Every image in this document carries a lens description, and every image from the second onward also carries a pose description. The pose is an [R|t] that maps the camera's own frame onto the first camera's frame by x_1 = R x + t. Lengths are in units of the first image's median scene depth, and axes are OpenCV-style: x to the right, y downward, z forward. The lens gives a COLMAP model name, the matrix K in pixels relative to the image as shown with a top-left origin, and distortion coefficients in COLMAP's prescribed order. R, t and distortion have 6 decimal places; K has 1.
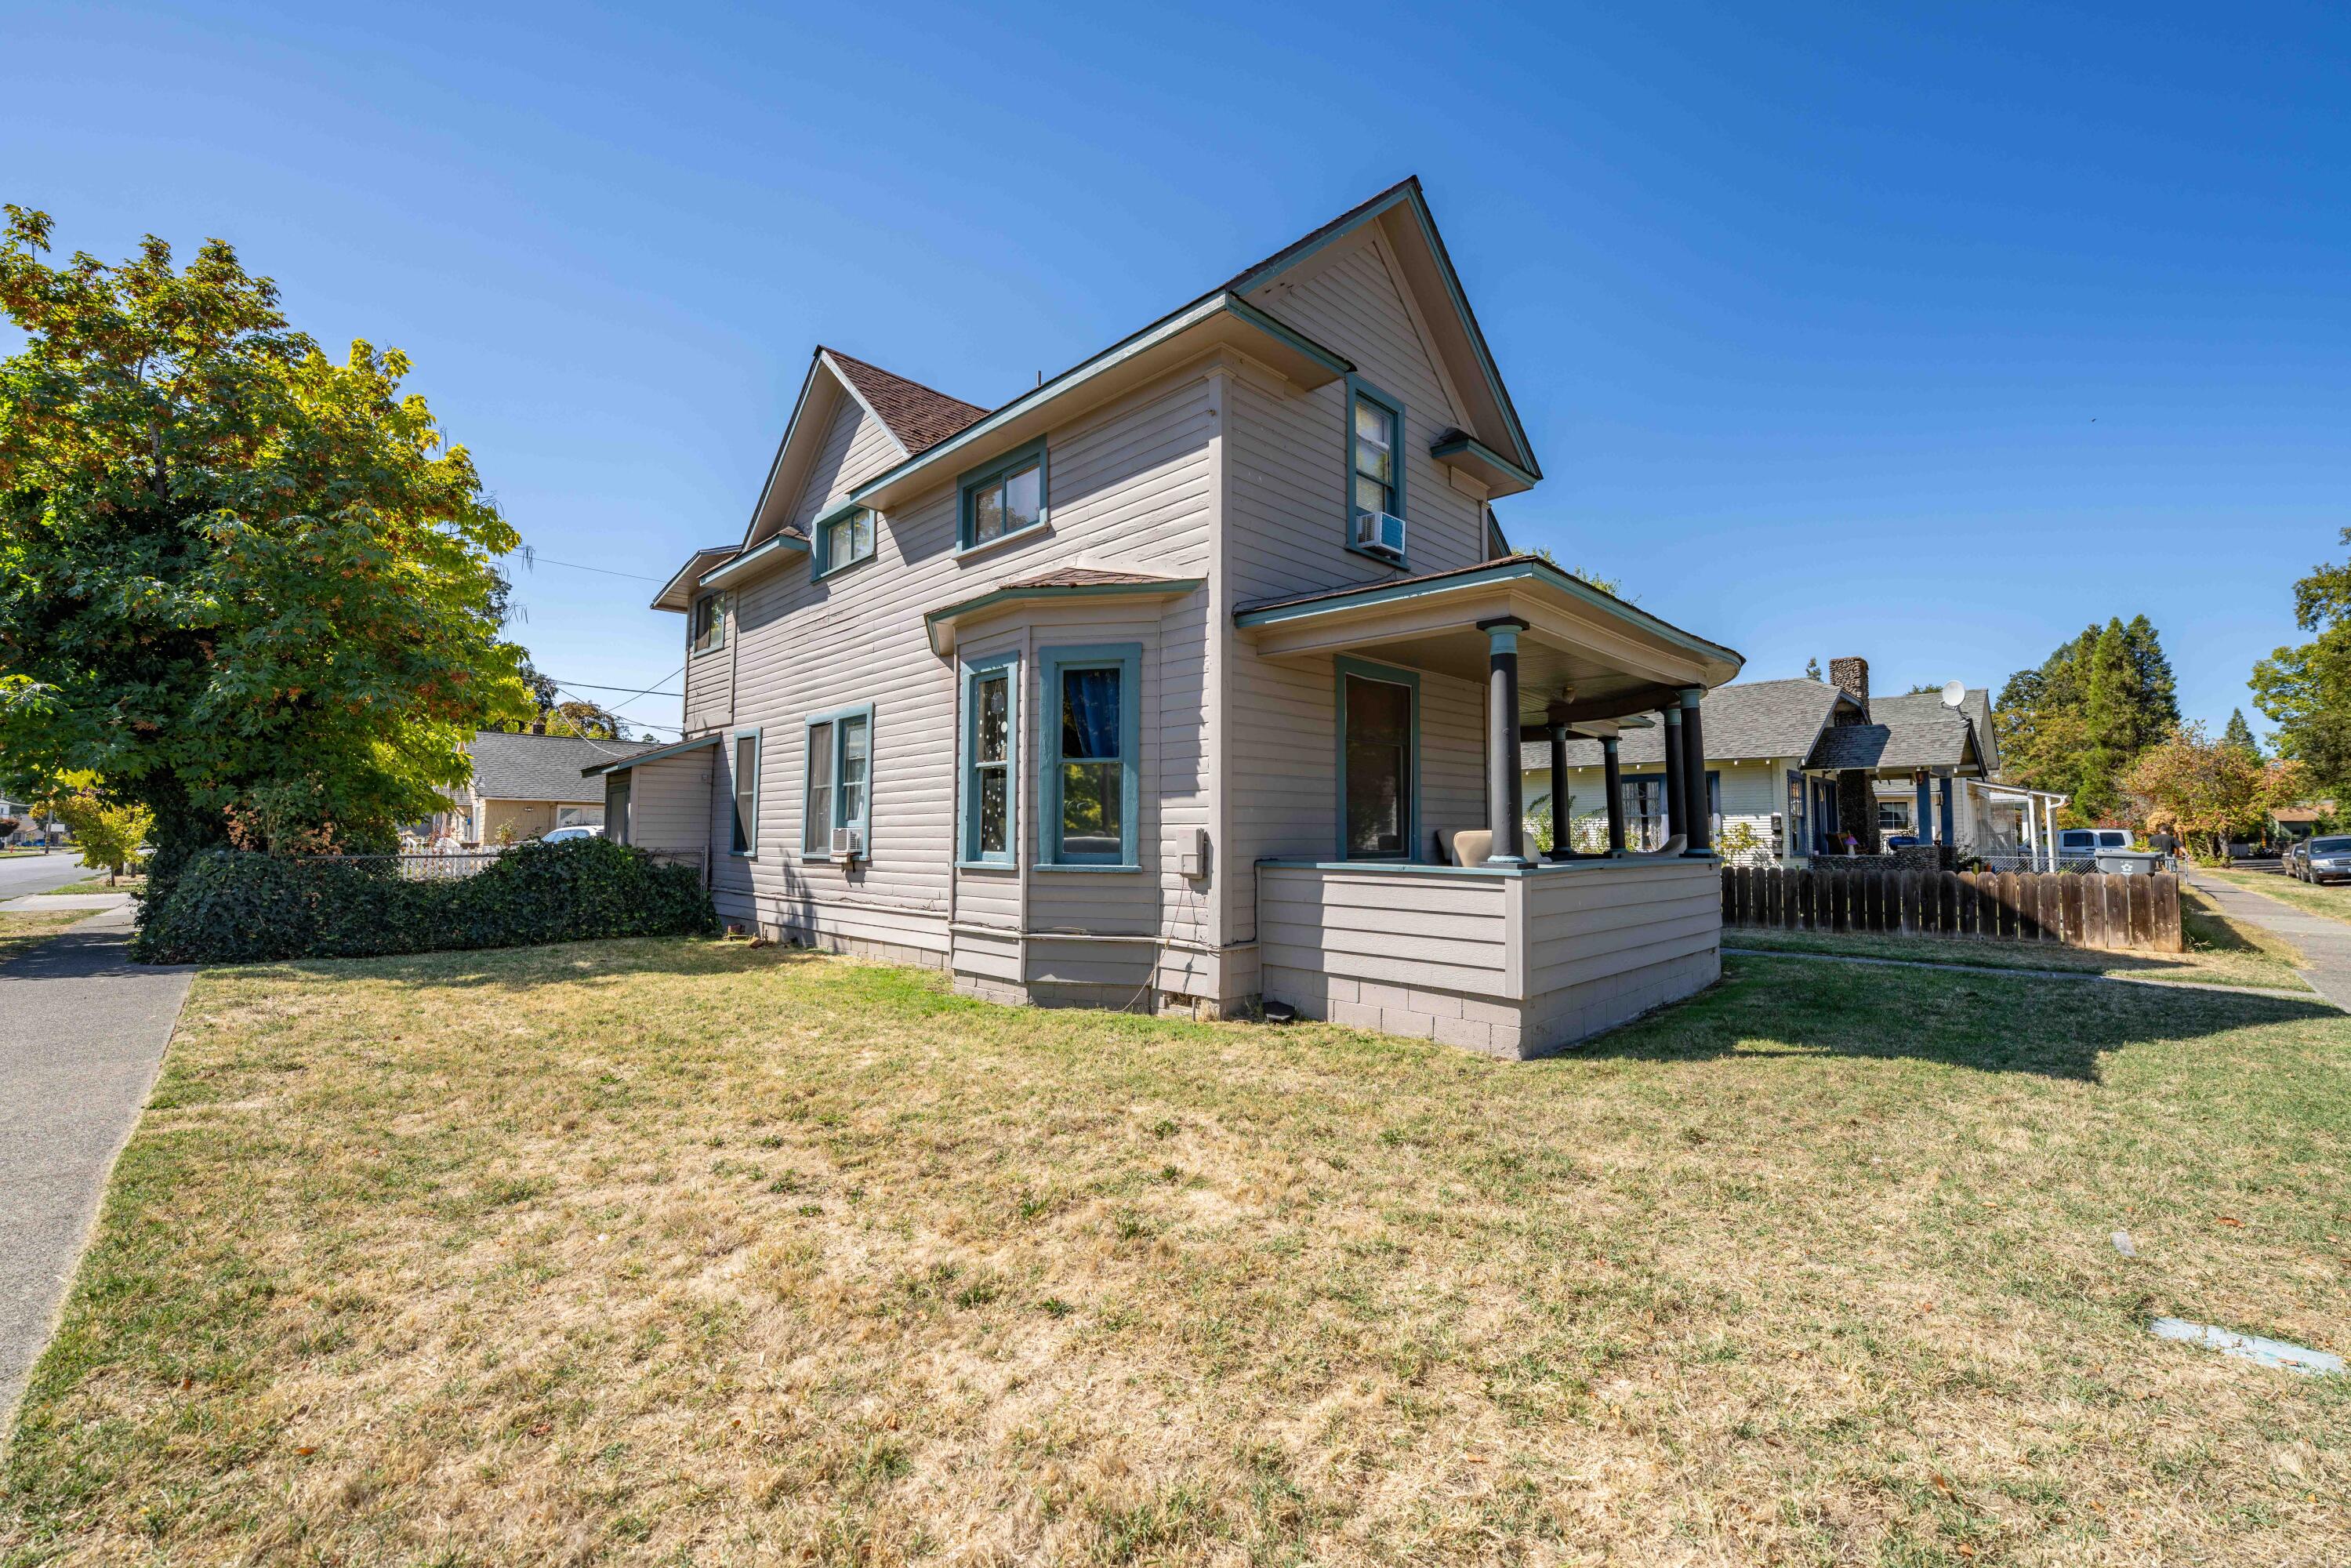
lens RADIAL K [[958.7, 0, 1175.5], [0, 958.7, 784.0], [0, 0, 1]] dist [-0.002143, -0.000174]
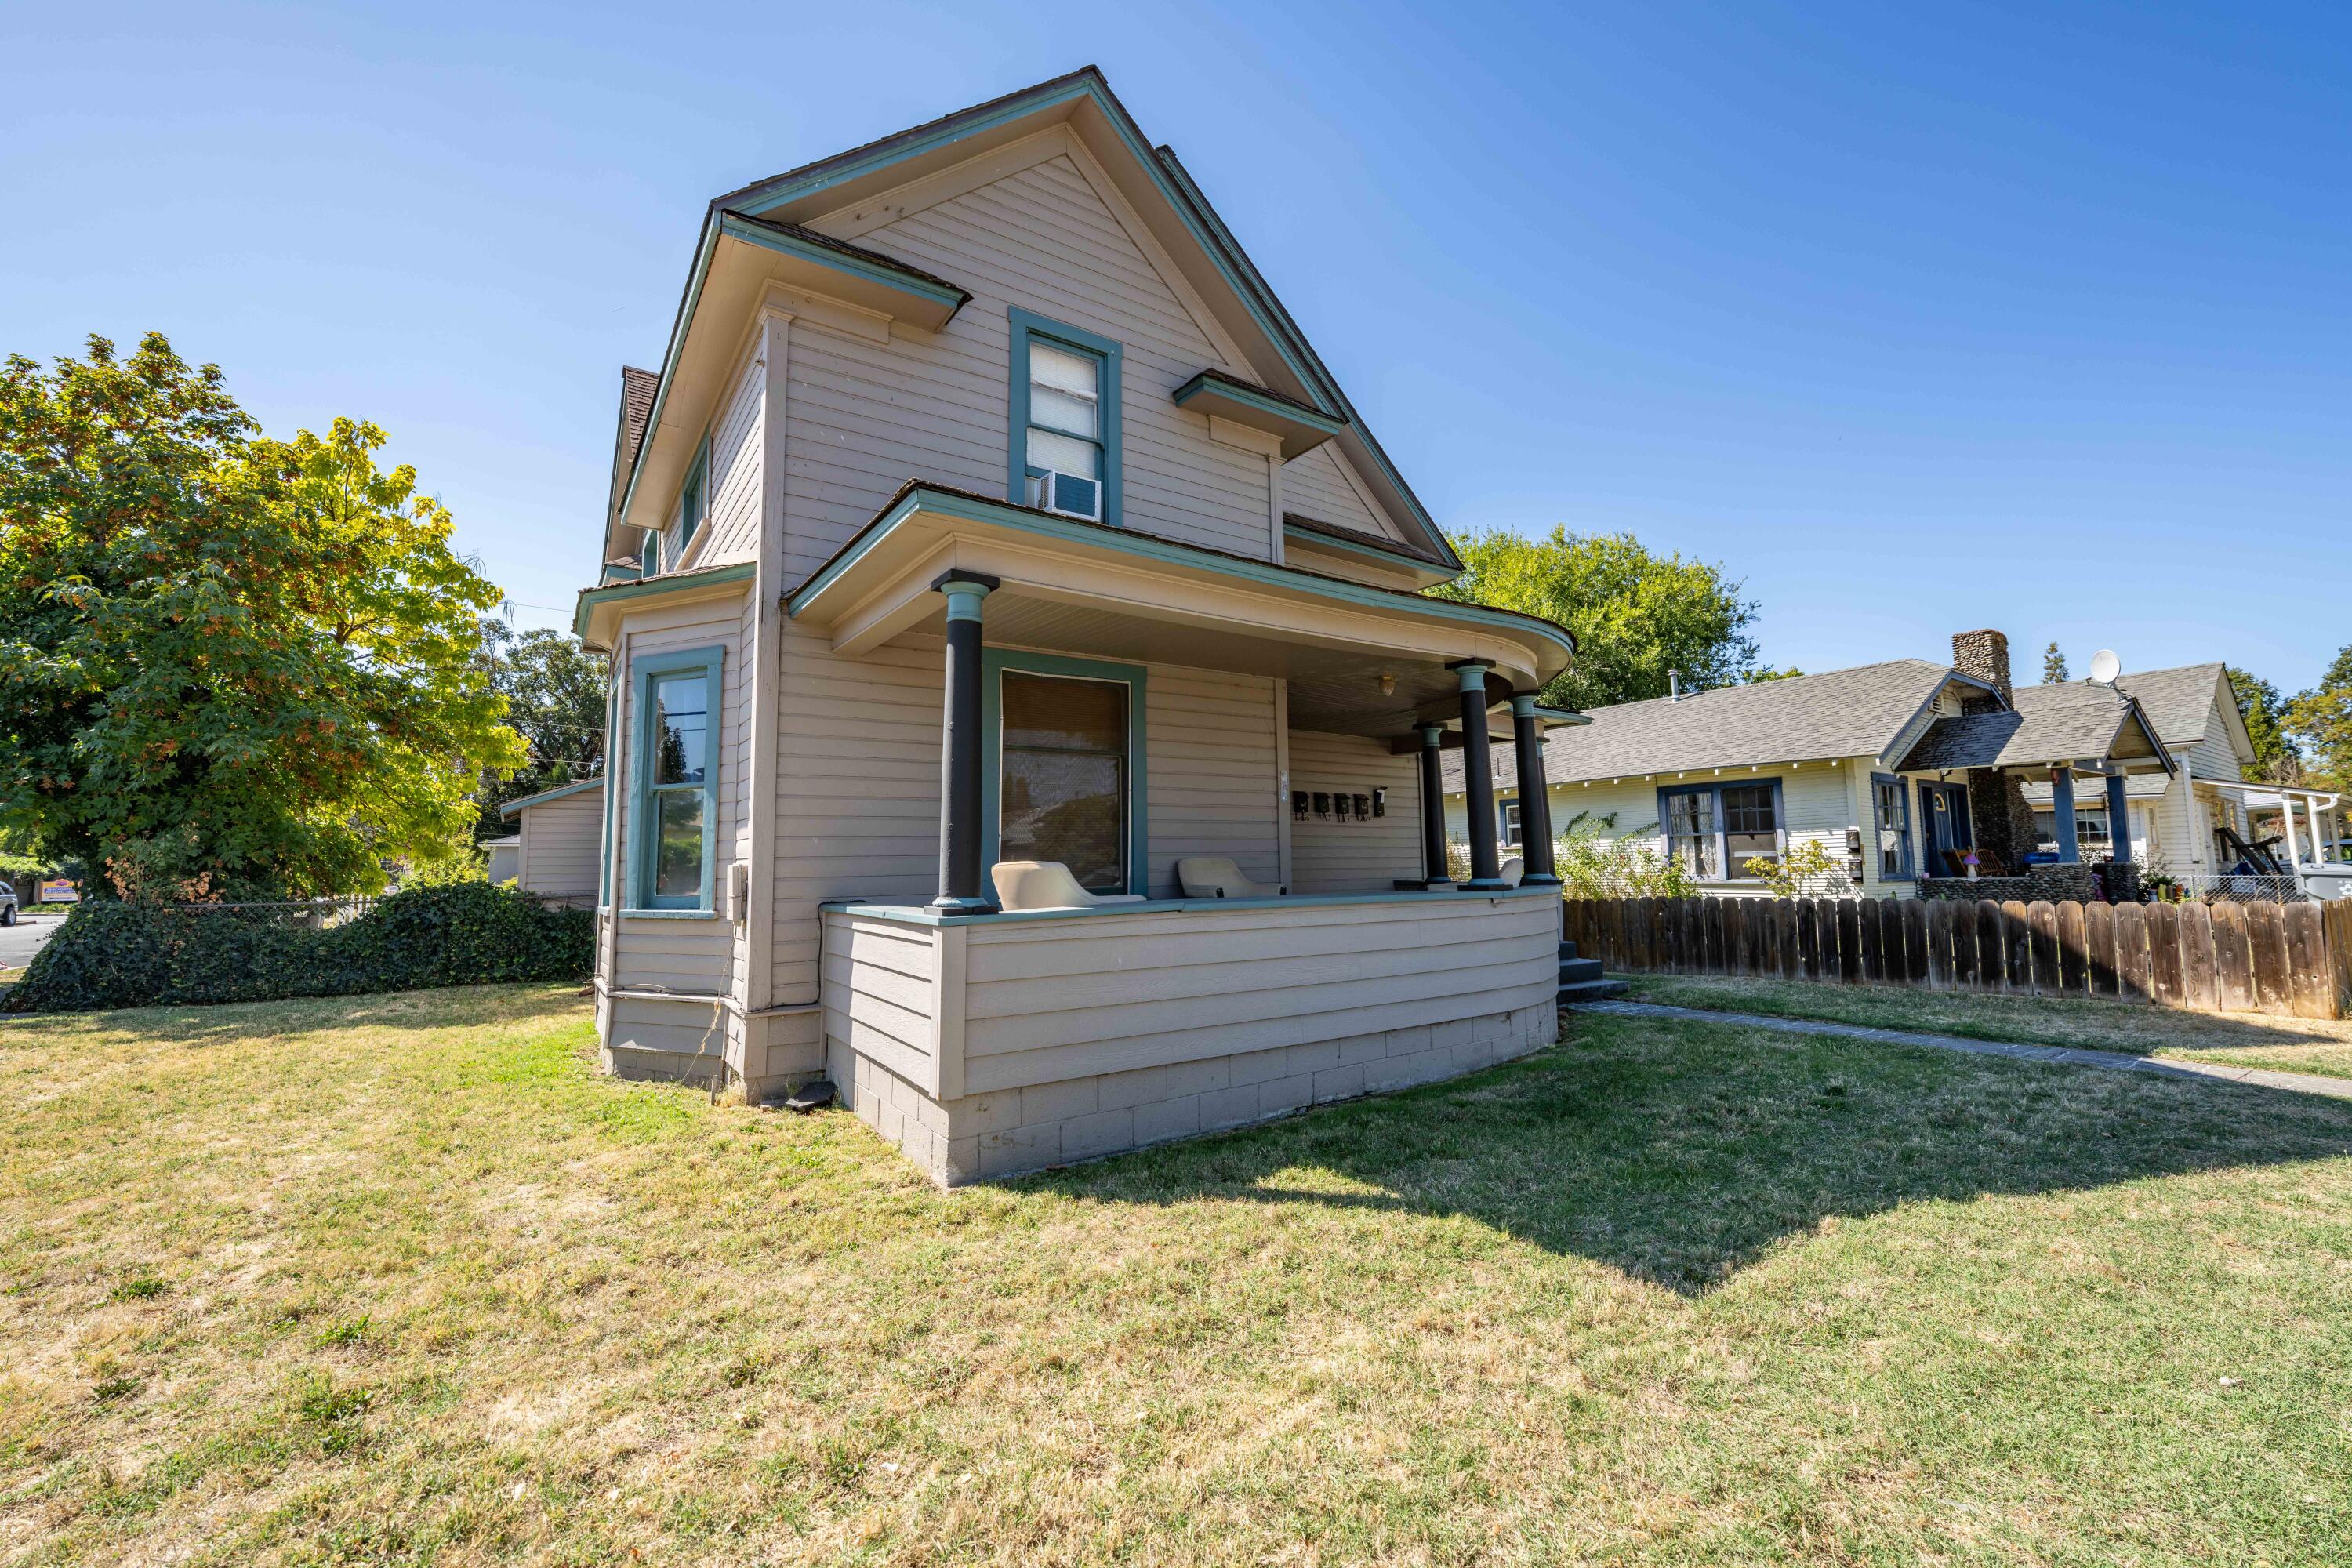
lens RADIAL K [[968.5, 0, 1176.0], [0, 968.5, 784.0], [0, 0, 1]] dist [-0.001379, 0.000144]
pose [[0.983583, -0.033362, -0.177347, 0.334256], [0.027764, 0.999038, -0.033954, 0.009870], [0.178309, 0.028473, 0.983563, 0.158463]]
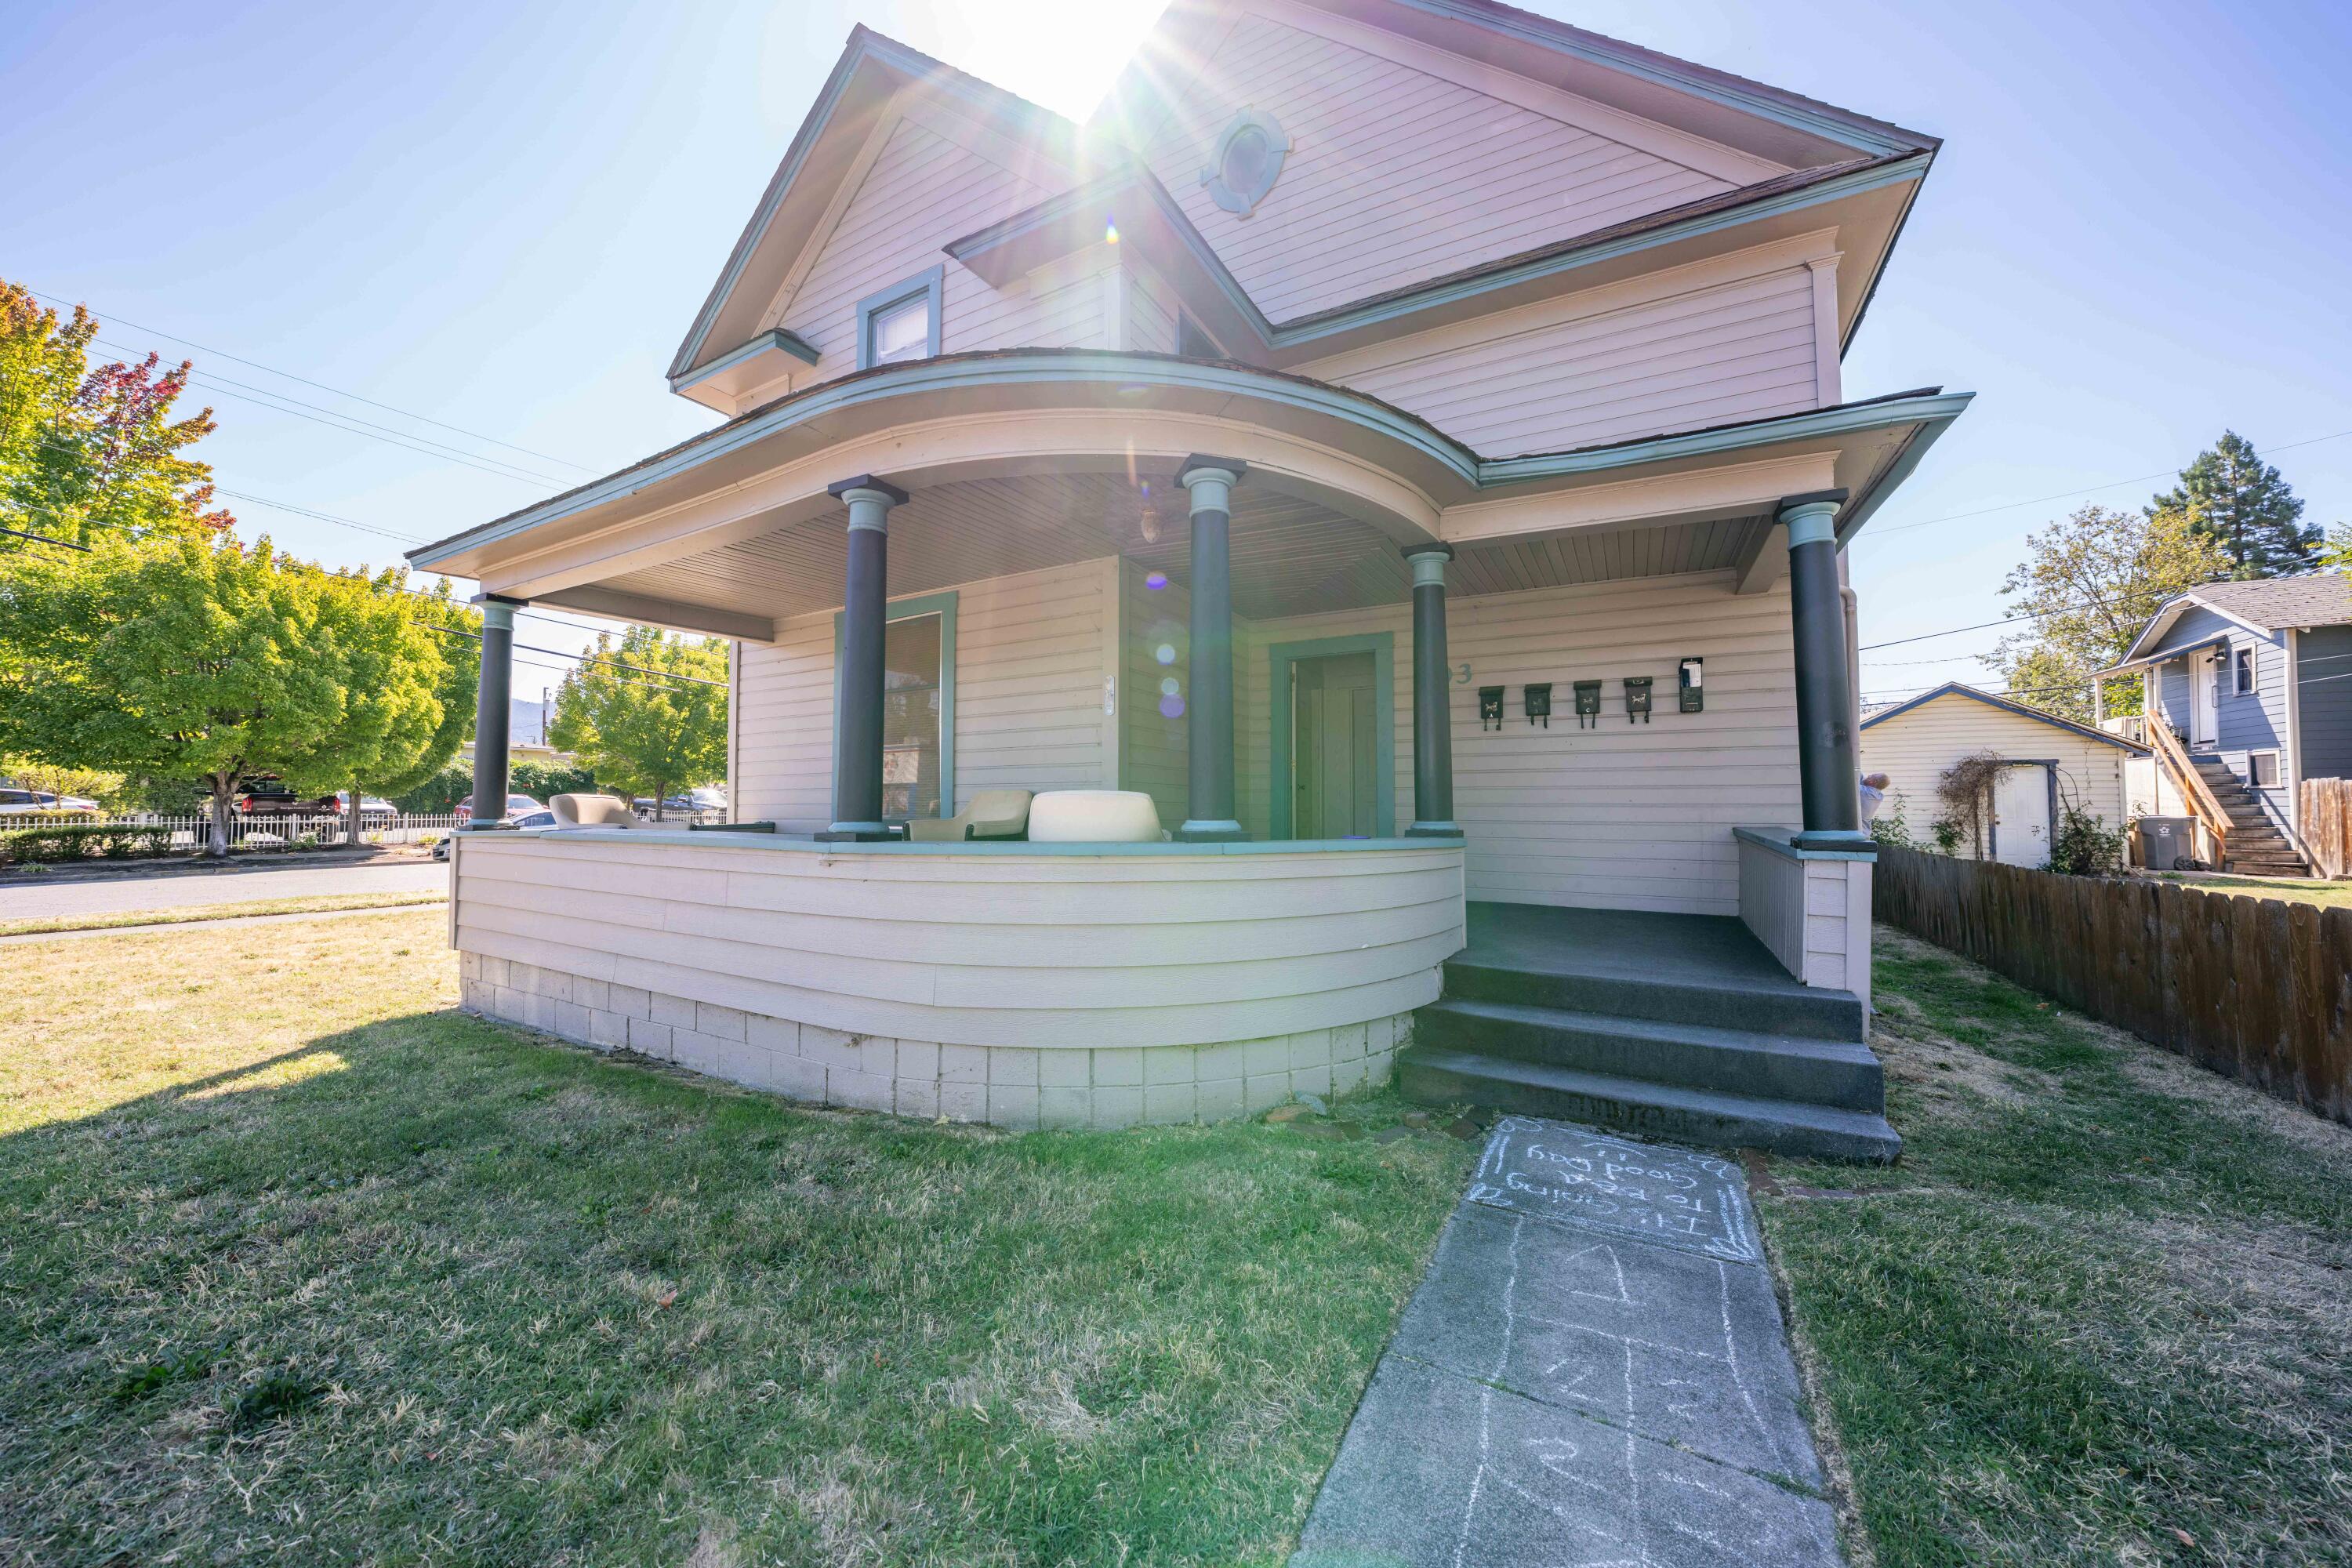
lens RADIAL K [[813.8, 0, 1176.0], [0, 813.8, 784.0], [0, 0, 1]] dist [-0.000795, -0.000060]
pose [[0.290701, -0.029924, -0.956346, 0.719650], [0.058593, 0.998192, -0.013423, 0.045649], [0.955018, -0.052133, 0.291928, 0.744745]]
